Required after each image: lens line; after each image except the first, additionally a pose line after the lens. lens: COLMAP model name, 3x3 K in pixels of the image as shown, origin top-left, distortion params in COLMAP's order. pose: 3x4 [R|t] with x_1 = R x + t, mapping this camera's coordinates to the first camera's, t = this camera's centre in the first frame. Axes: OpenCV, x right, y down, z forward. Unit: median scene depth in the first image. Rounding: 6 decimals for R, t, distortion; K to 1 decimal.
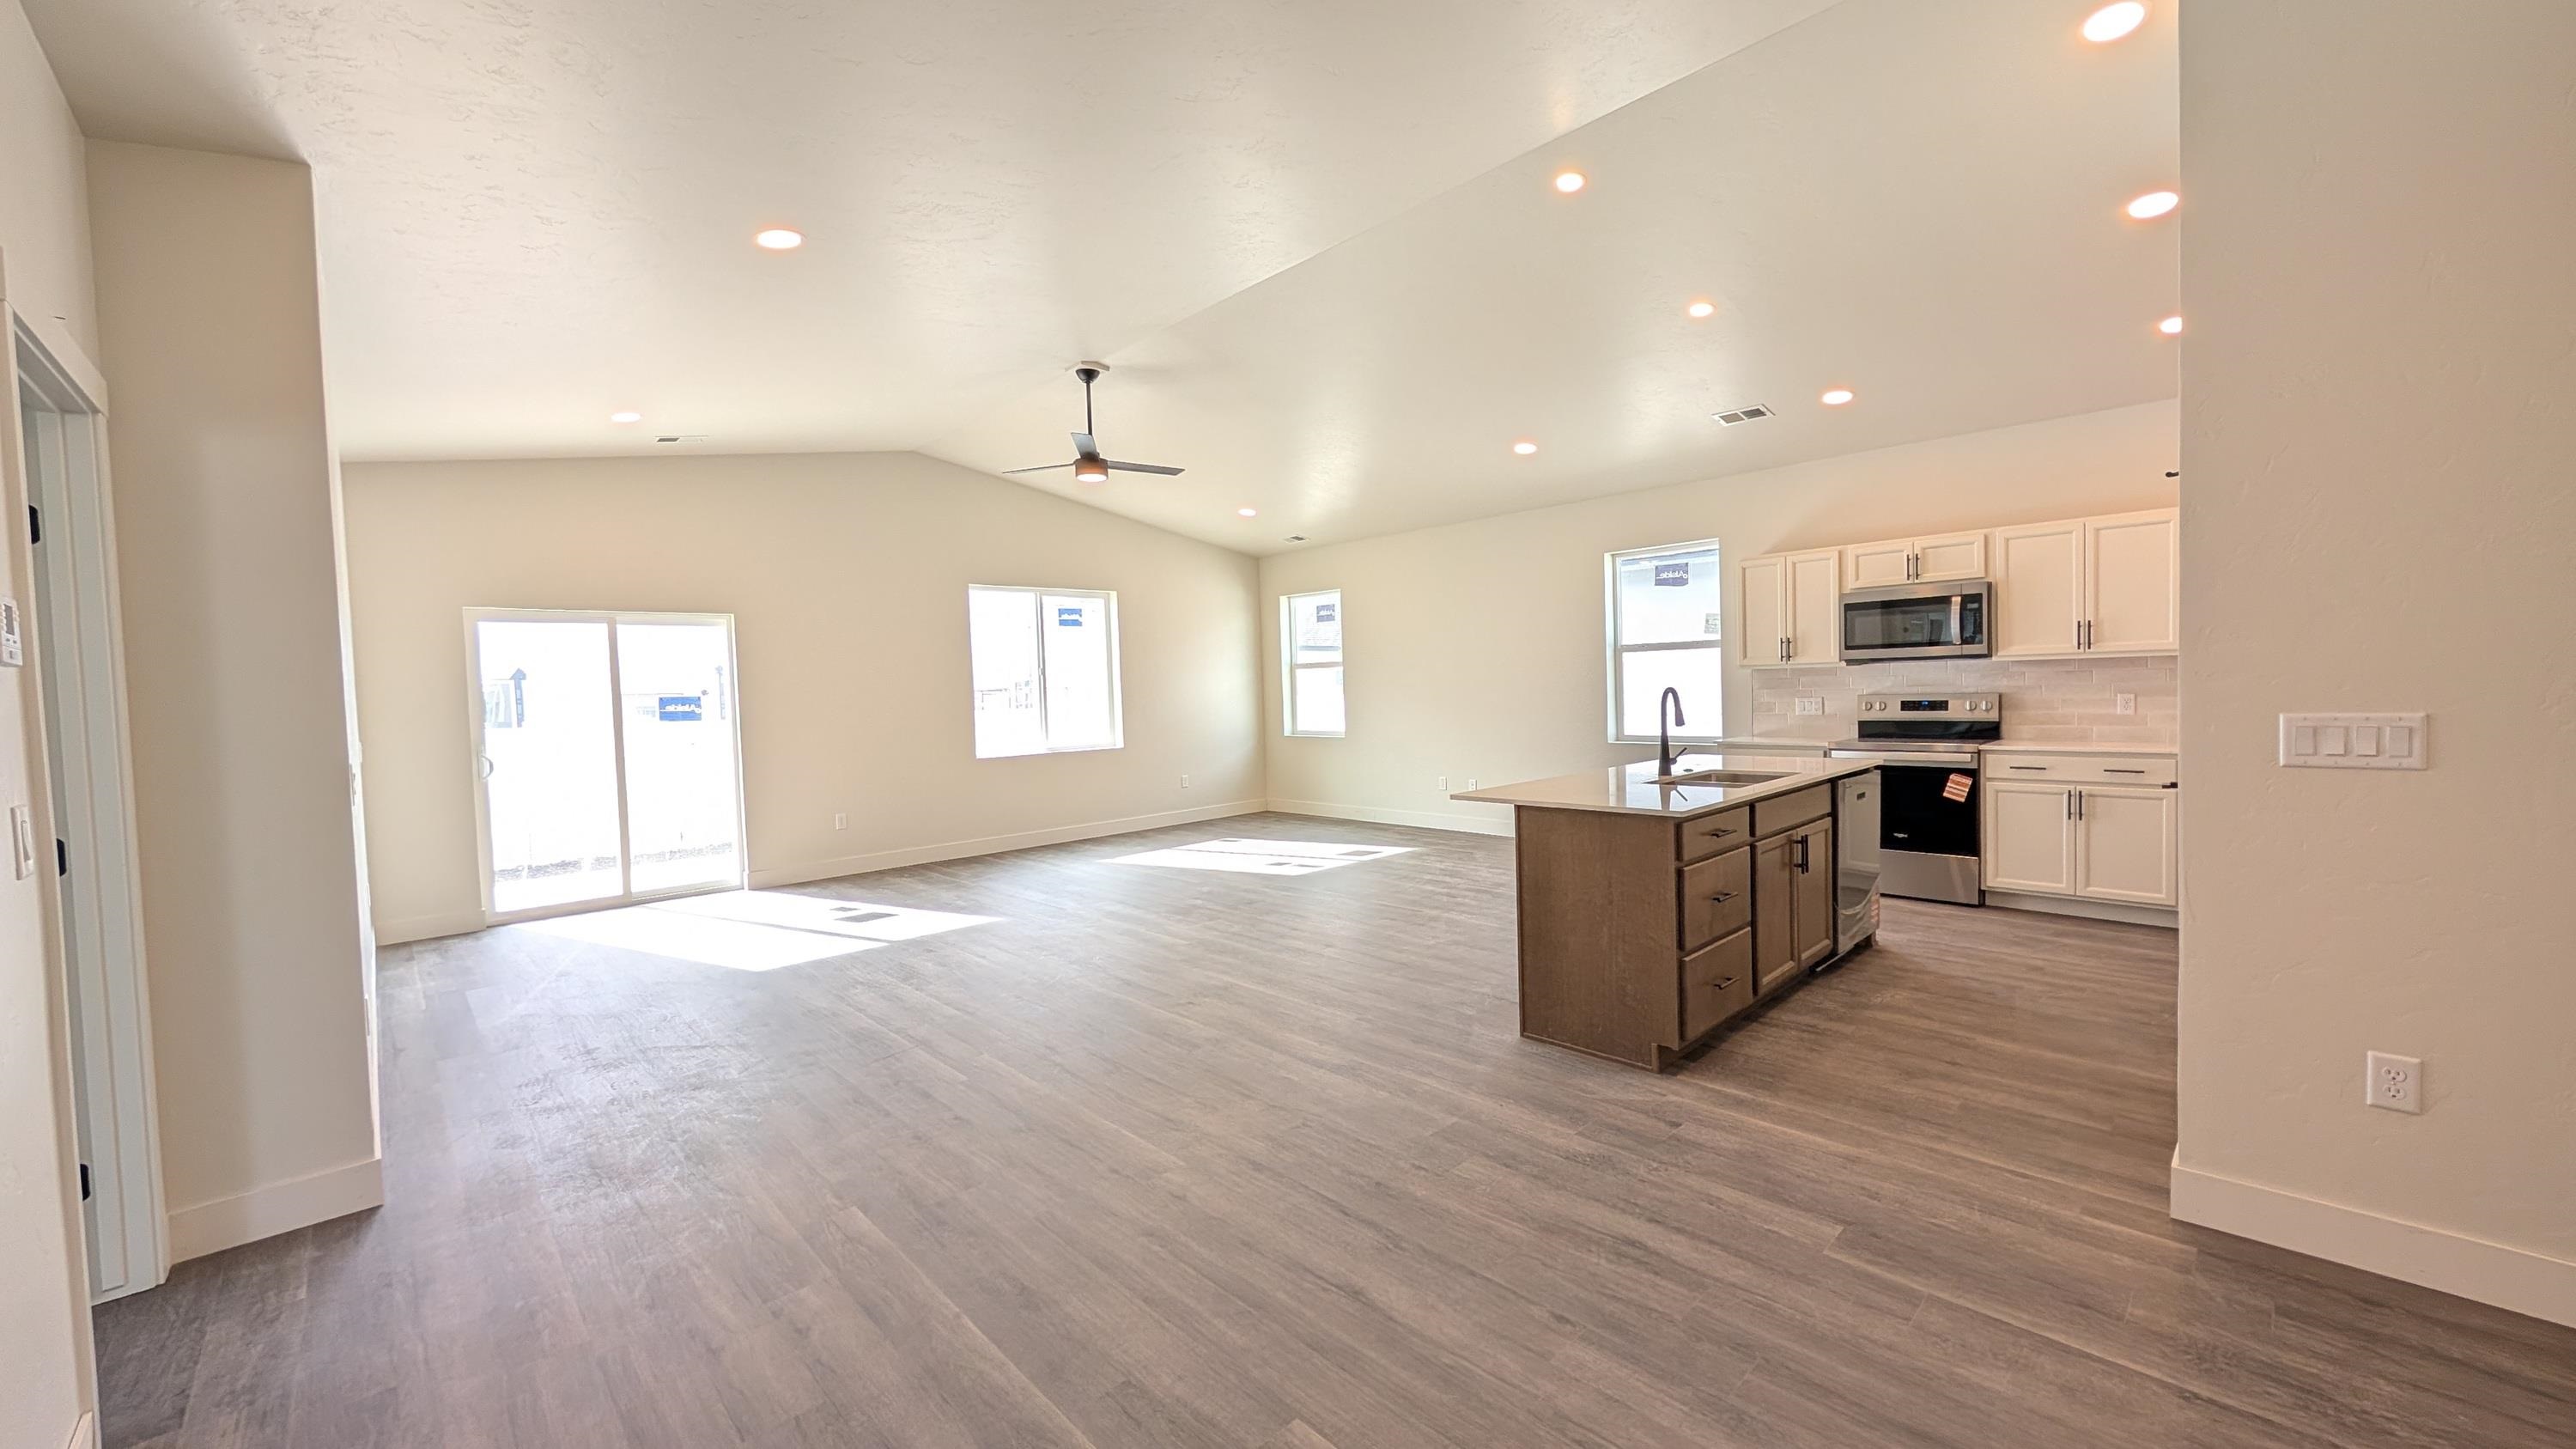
lens RADIAL K [[972.0, 0, 1294.0], [0, 972.0, 717.3], [0, 0, 1]] dist [-0.001605, 0.000253]
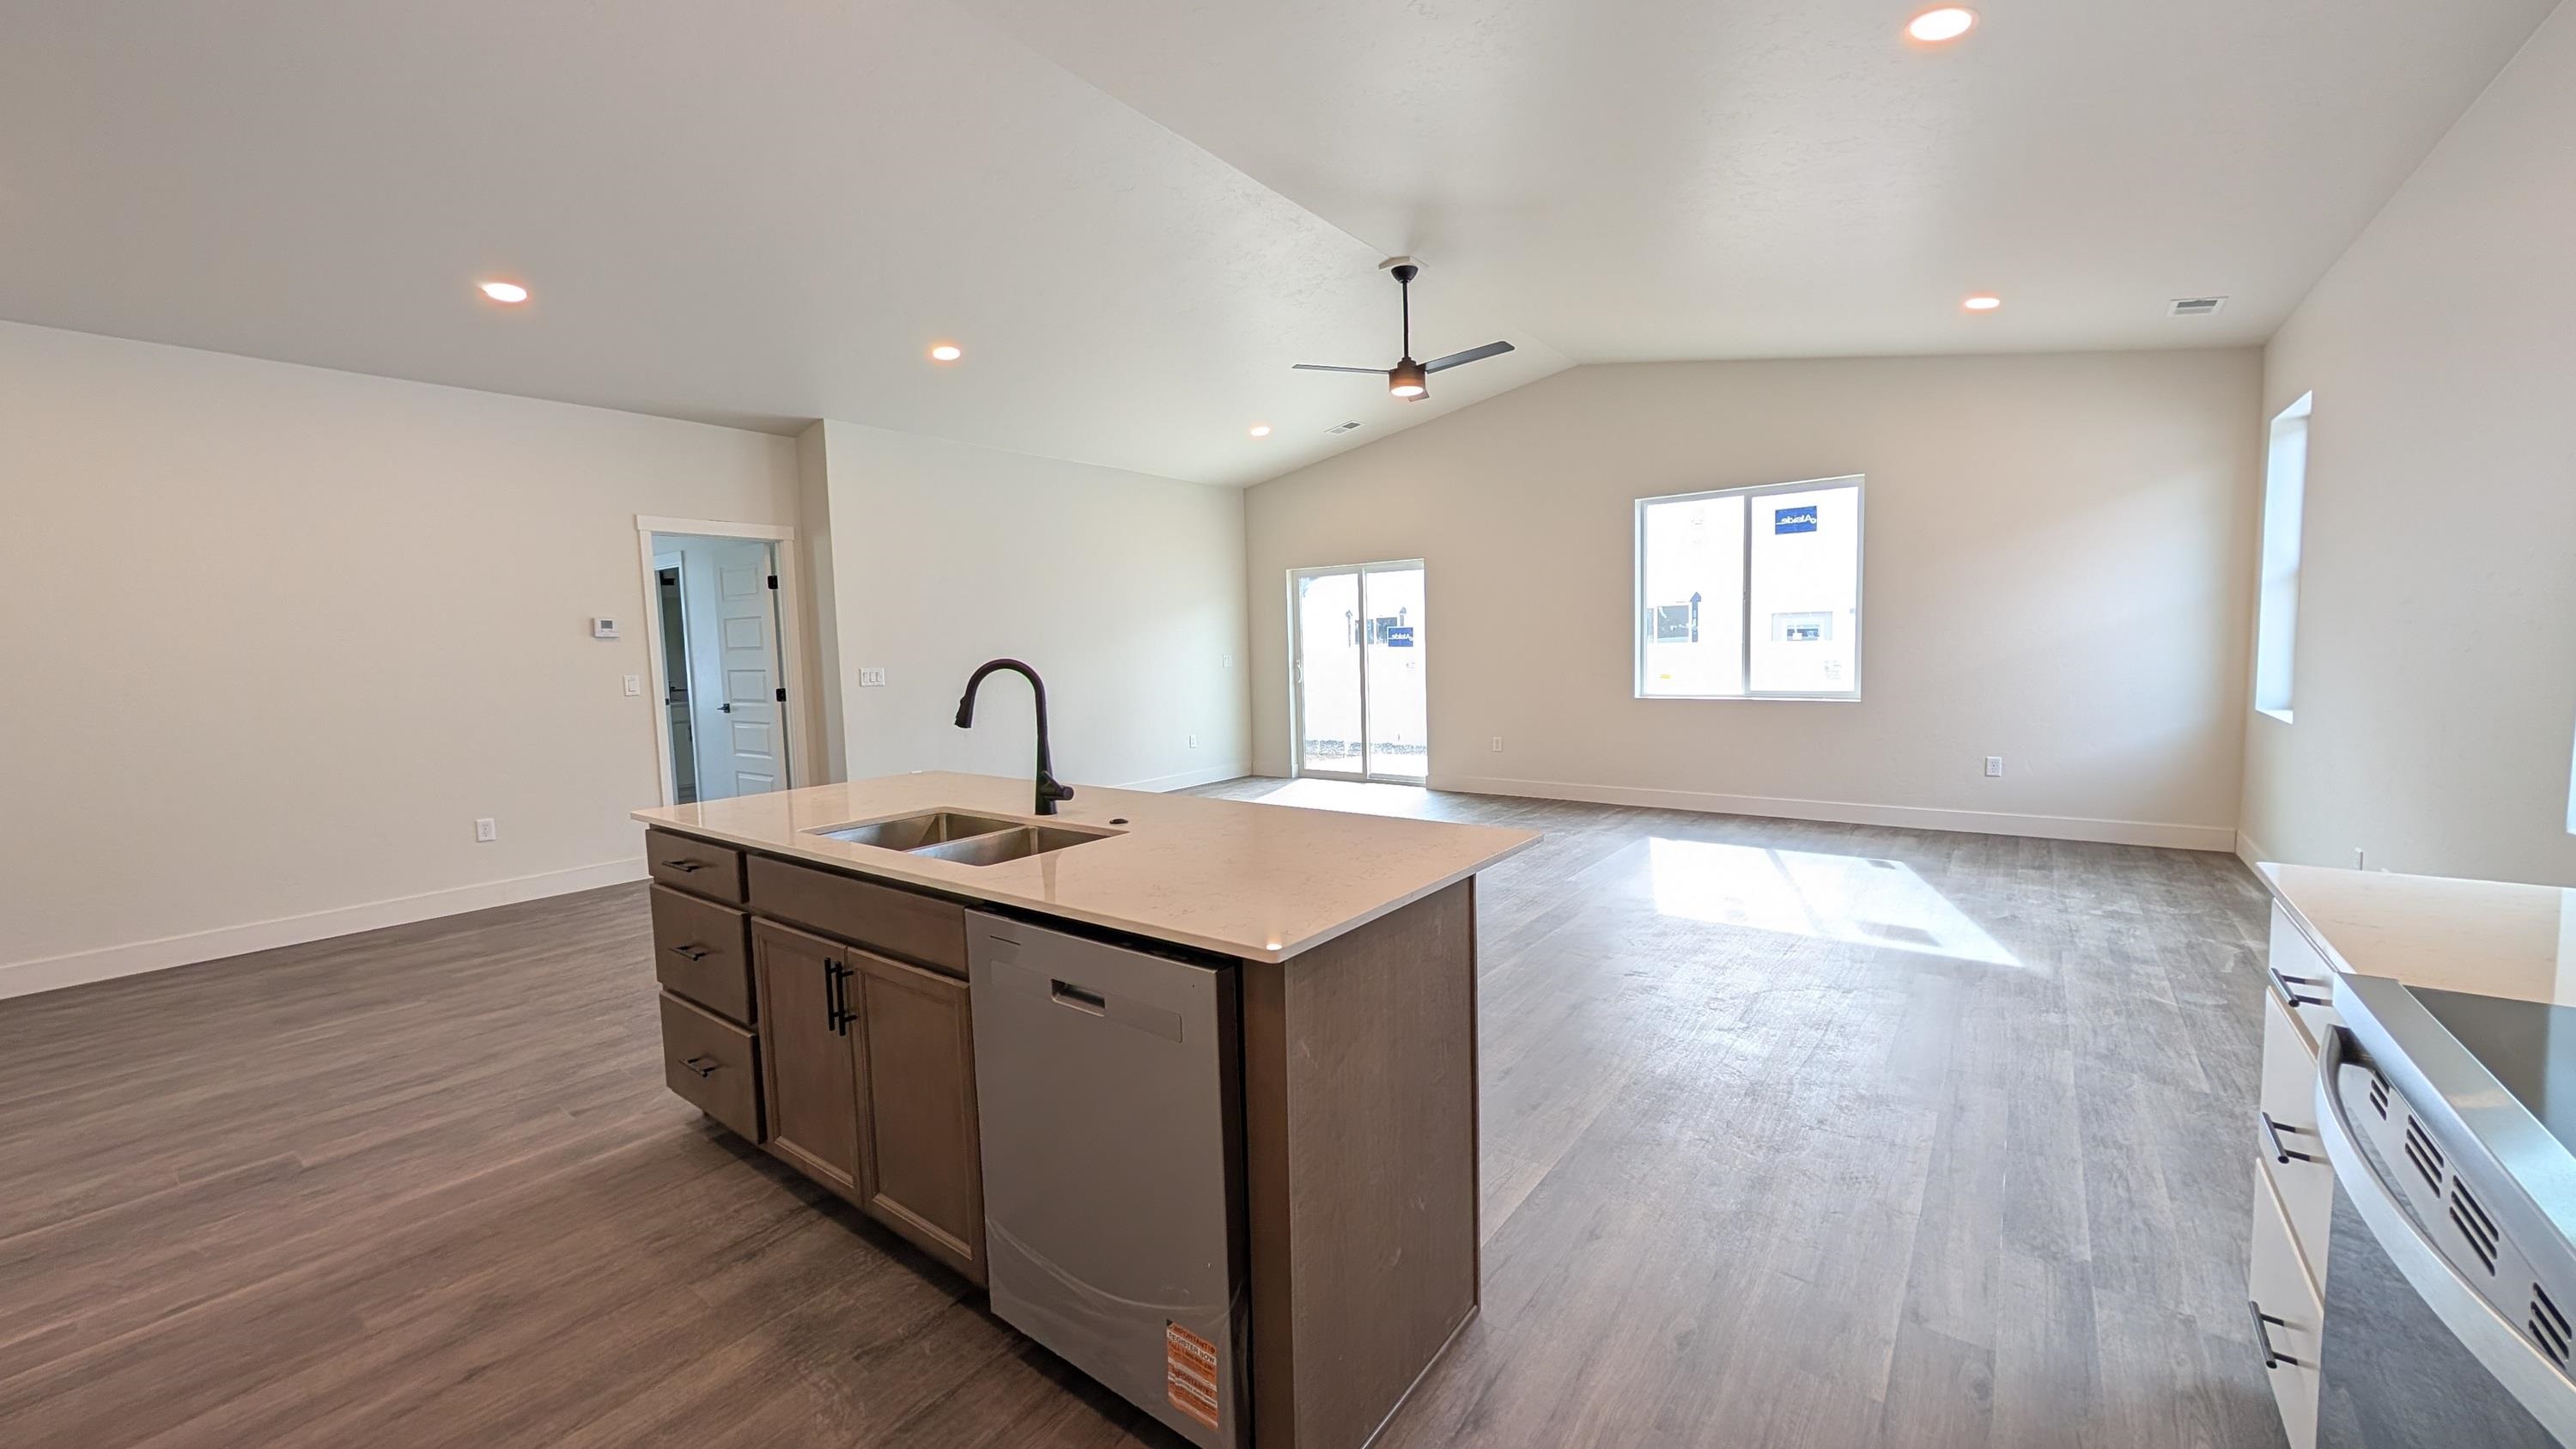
lens RADIAL K [[972.0, 0, 1294.0], [0, 972.0, 717.3], [0, 0, 1]] dist [-0.001605, 0.000253]
pose [[0.153767, 0.104379, -0.982579, 1.263857], [-0.008810, 0.994510, 0.104268, -0.074460], [0.988068, -0.007376, 0.153843, 1.392389]]
